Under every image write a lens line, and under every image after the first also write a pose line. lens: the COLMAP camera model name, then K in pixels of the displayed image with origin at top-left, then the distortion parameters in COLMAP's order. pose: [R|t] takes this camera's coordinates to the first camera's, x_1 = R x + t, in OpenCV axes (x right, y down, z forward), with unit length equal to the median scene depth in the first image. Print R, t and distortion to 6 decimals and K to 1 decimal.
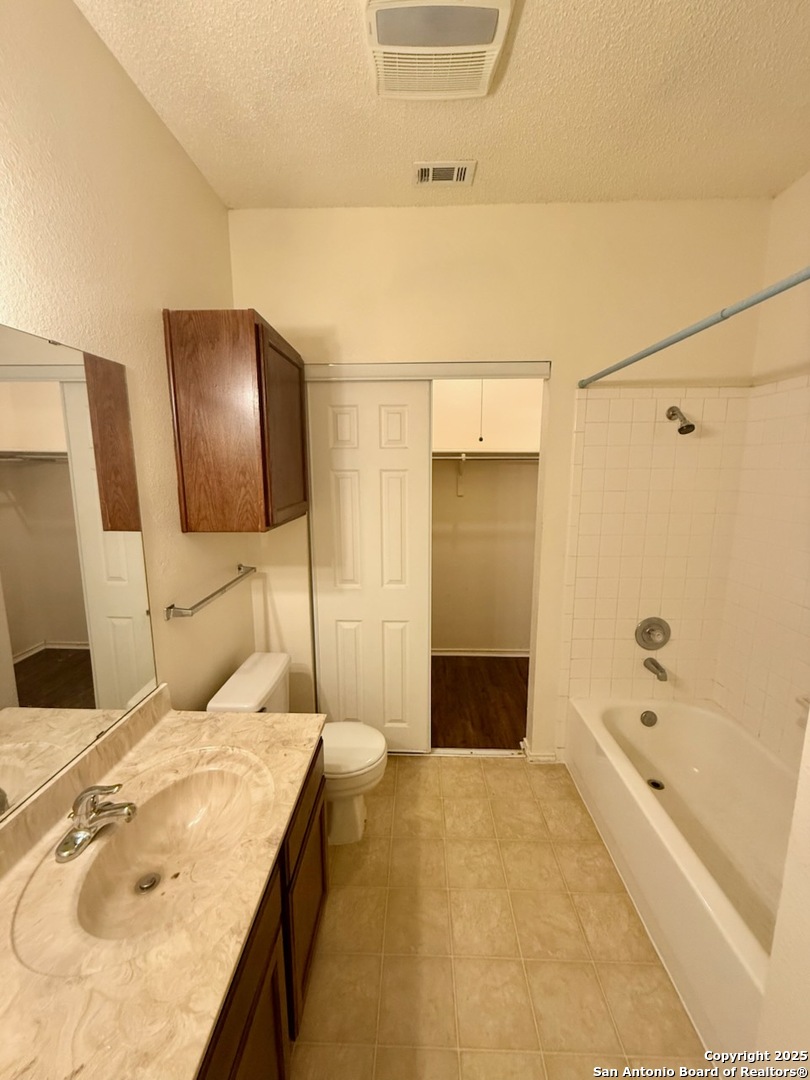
lens RADIAL K [[431.5, 0, 405.0], [0, 431.5, 536.6], [0, 0, 1]] dist [-0.003346, -0.000145]
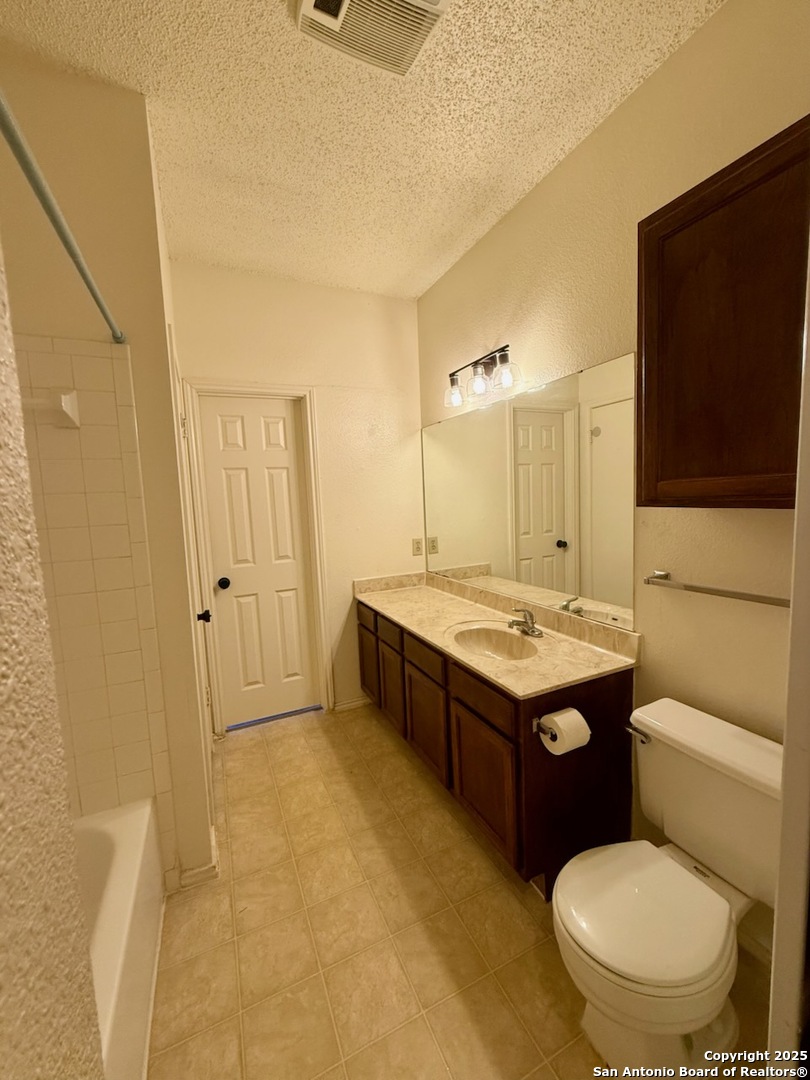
lens RADIAL K [[431.5, 0, 405.0], [0, 431.5, 539.8], [0, 0, 1]] dist [-0.003346, -0.000145]
pose [[-0.894574, 0.083170, -0.439112, 0.453757], [-0.029016, 0.969650, 0.242770, -0.146547], [0.445976, 0.229918, -0.865010, 1.720999]]
